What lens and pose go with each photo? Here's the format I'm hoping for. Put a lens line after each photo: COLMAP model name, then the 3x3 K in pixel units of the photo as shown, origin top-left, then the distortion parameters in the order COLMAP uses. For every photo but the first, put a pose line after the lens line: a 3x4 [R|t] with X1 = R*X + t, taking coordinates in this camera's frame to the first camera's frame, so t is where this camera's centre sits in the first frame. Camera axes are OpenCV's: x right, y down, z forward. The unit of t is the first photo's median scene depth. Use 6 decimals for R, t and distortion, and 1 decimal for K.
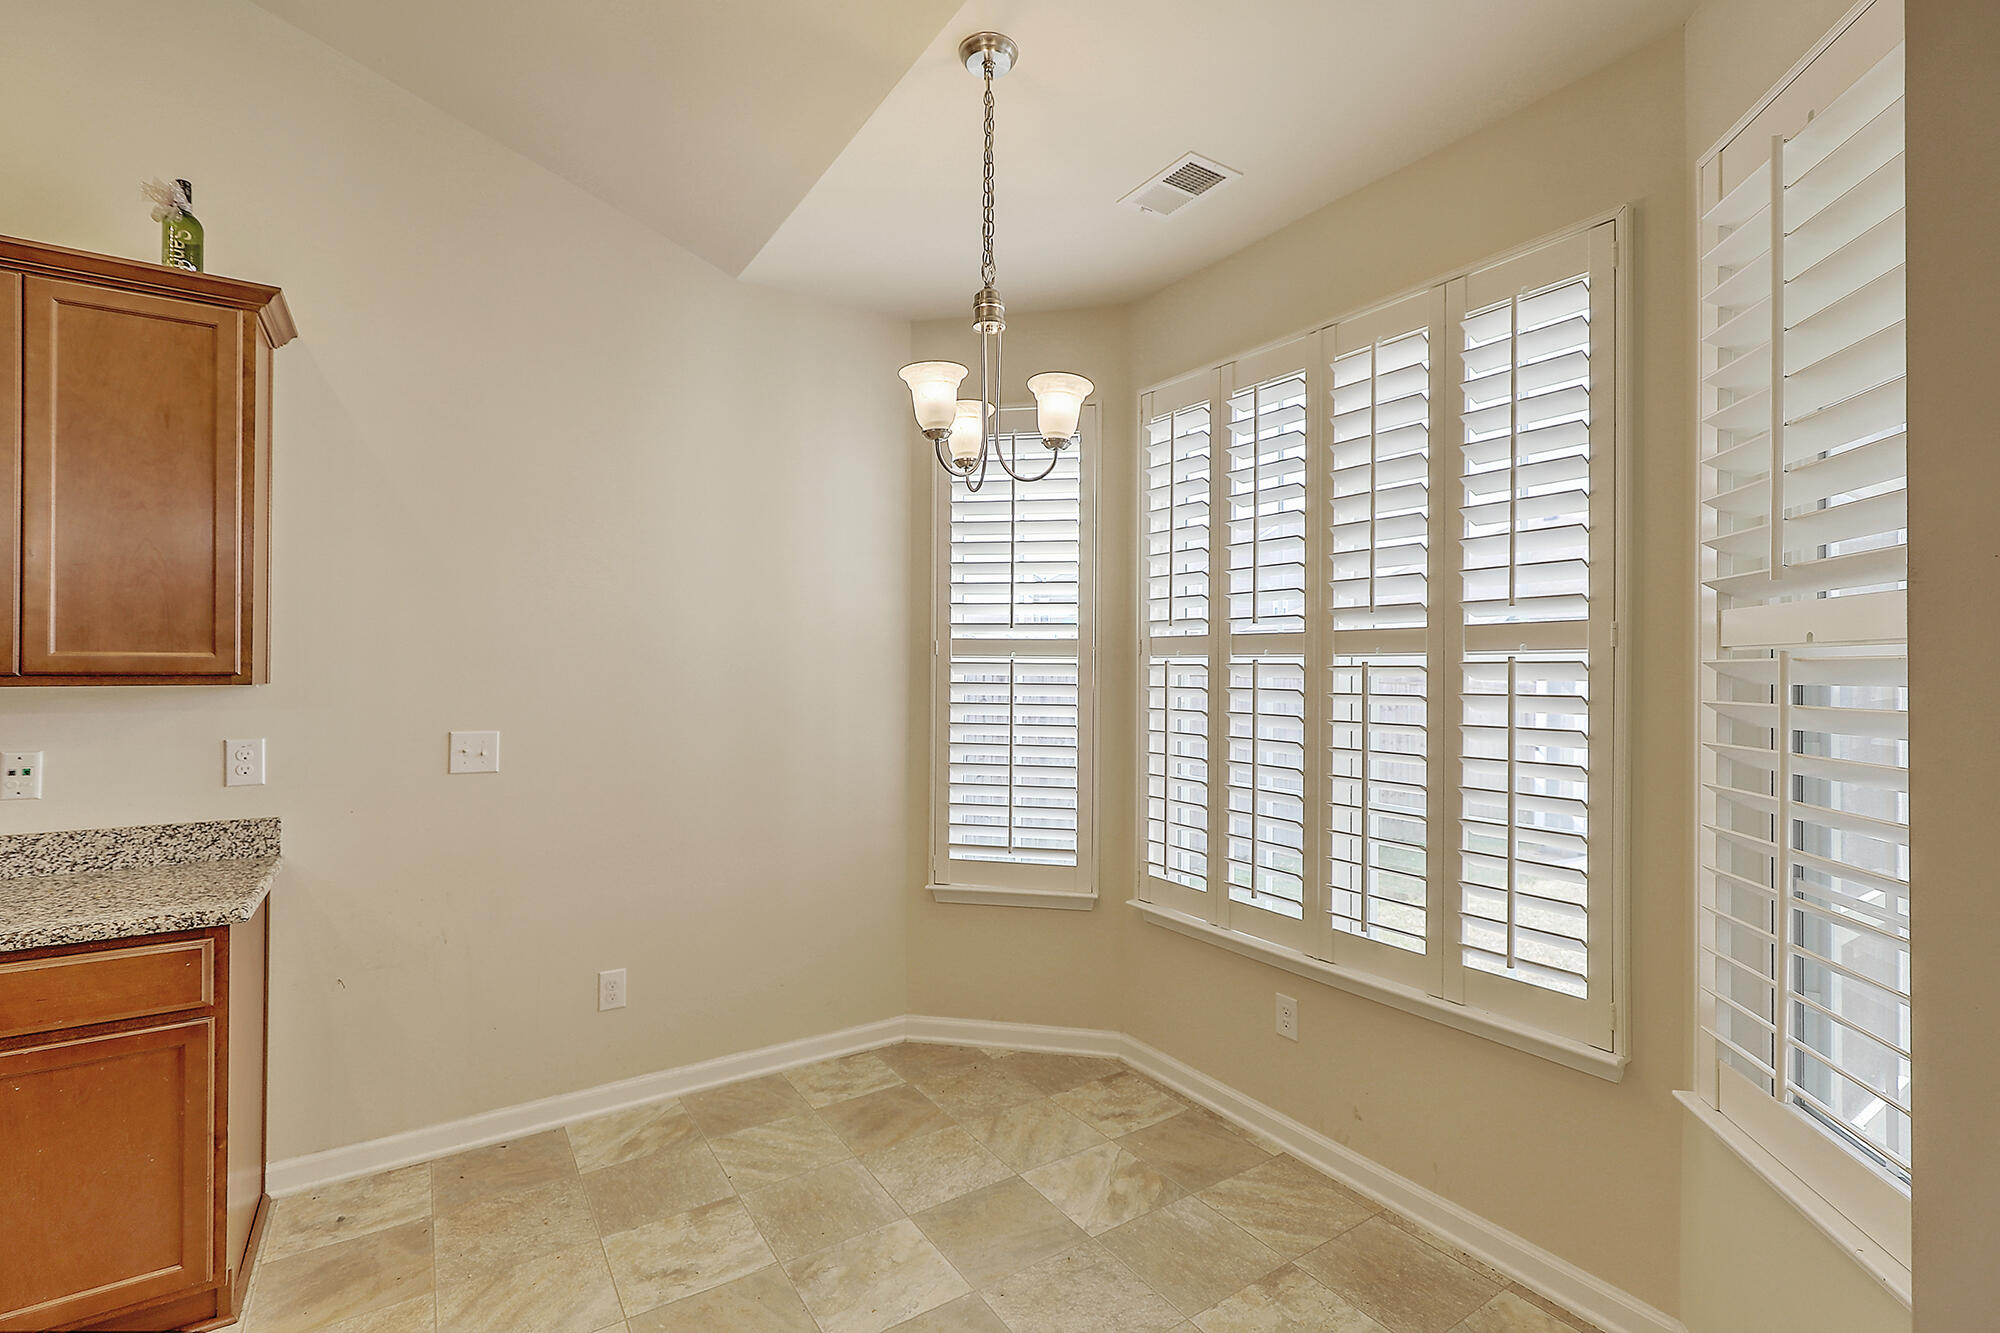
lens RADIAL K [[901.4, 0, 977.6], [0, 901.4, 676.1], [0, 0, 1]] dist [0.000491, 0.001084]
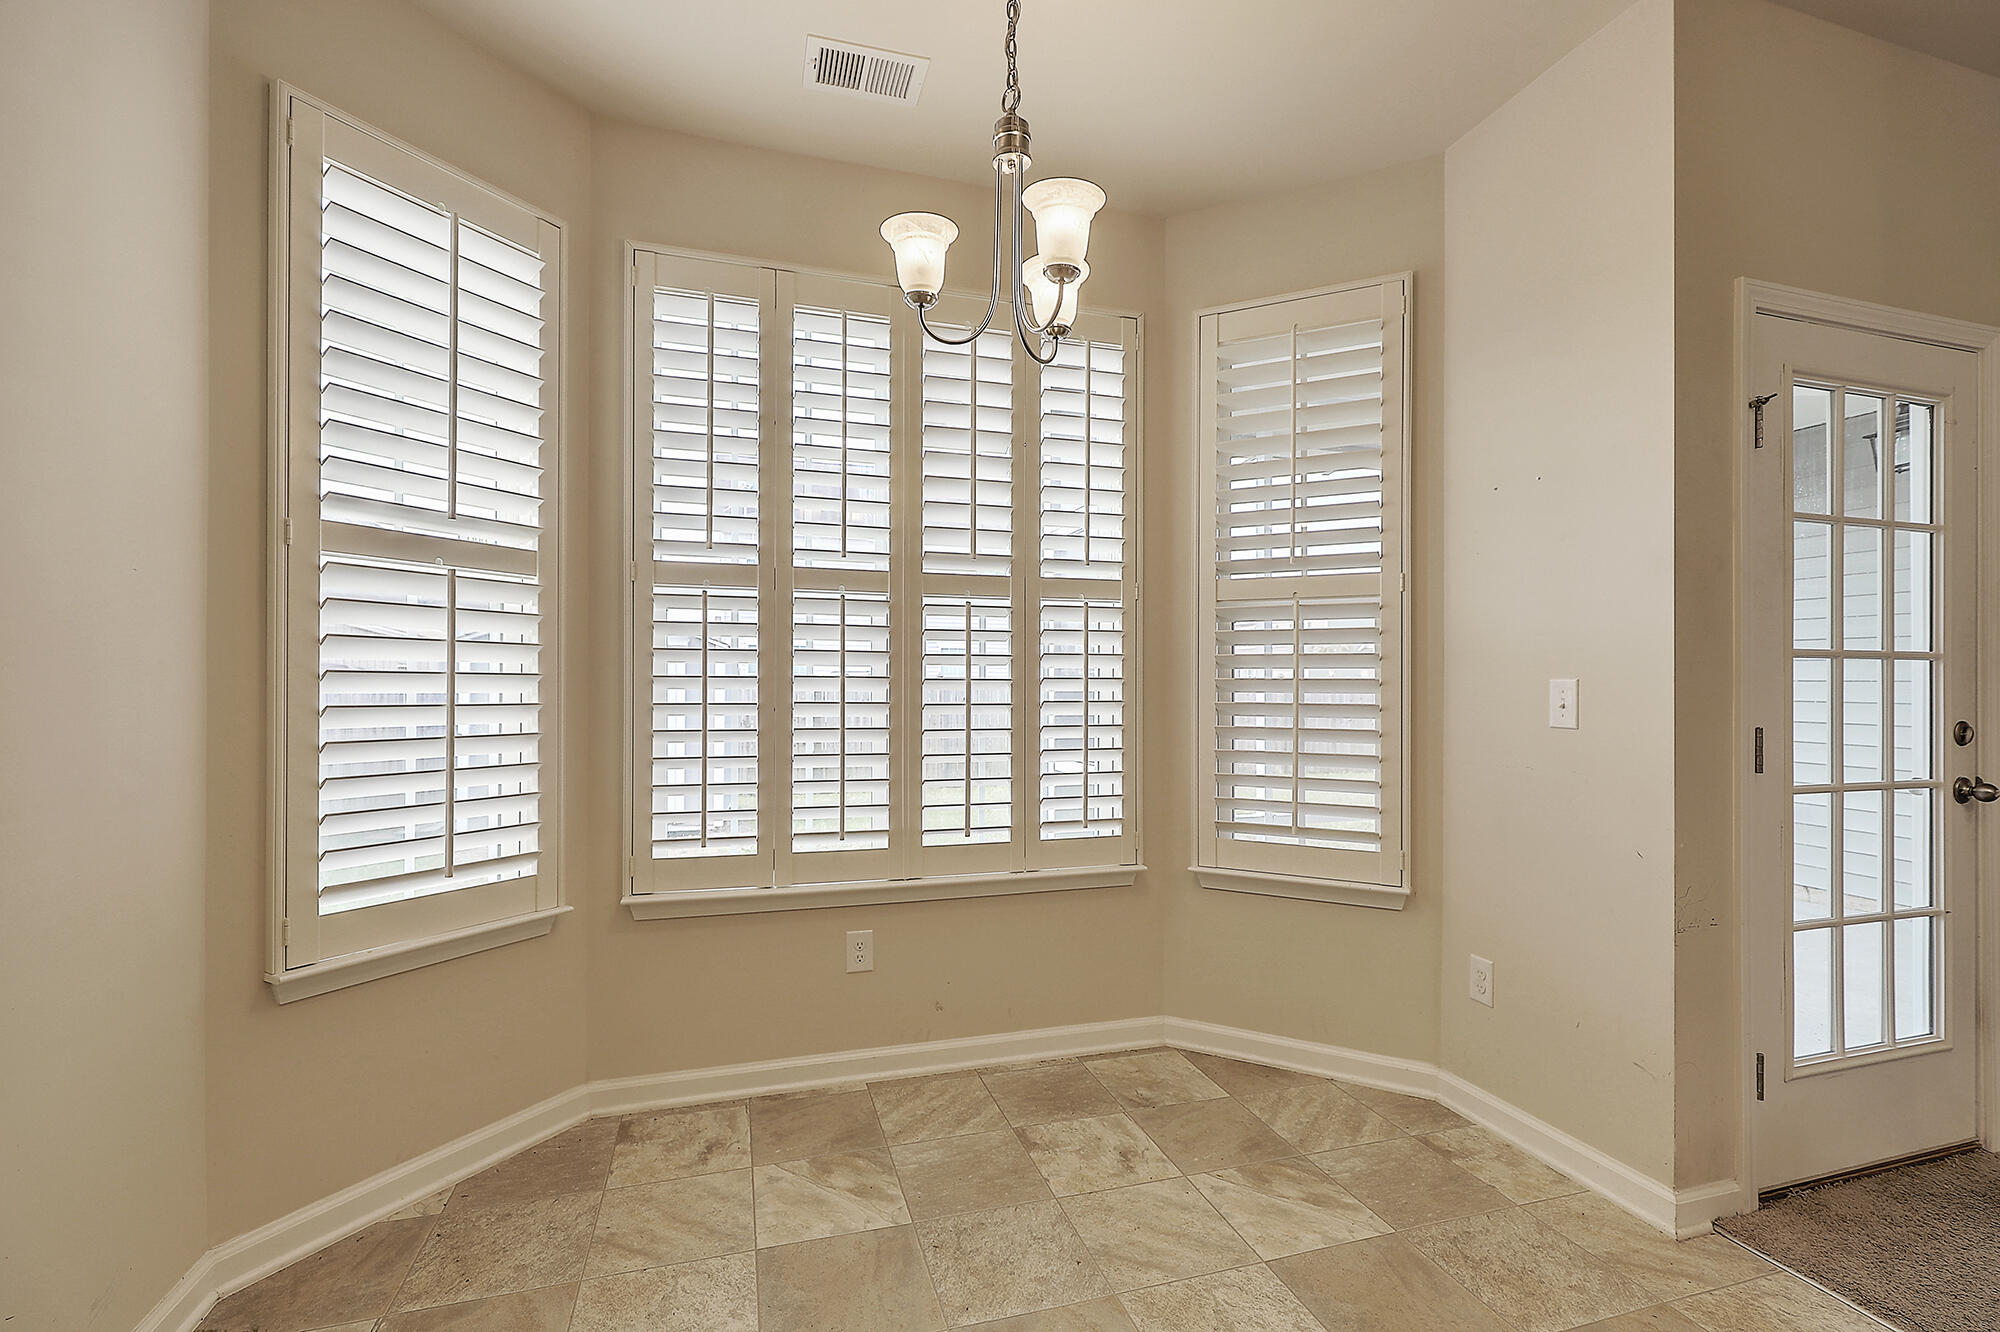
lens RADIAL K [[901.4, 0, 1046.7], [0, 901.4, 691.2], [0, 0, 1]] dist [0.000491, 0.001084]
pose [[0.257167, -0.014679, 0.966255, -0.550872], [0.003793, 0.999892, 0.014180, 0.069522], [-0.966360, 0.000018, 0.257195, 0.514779]]
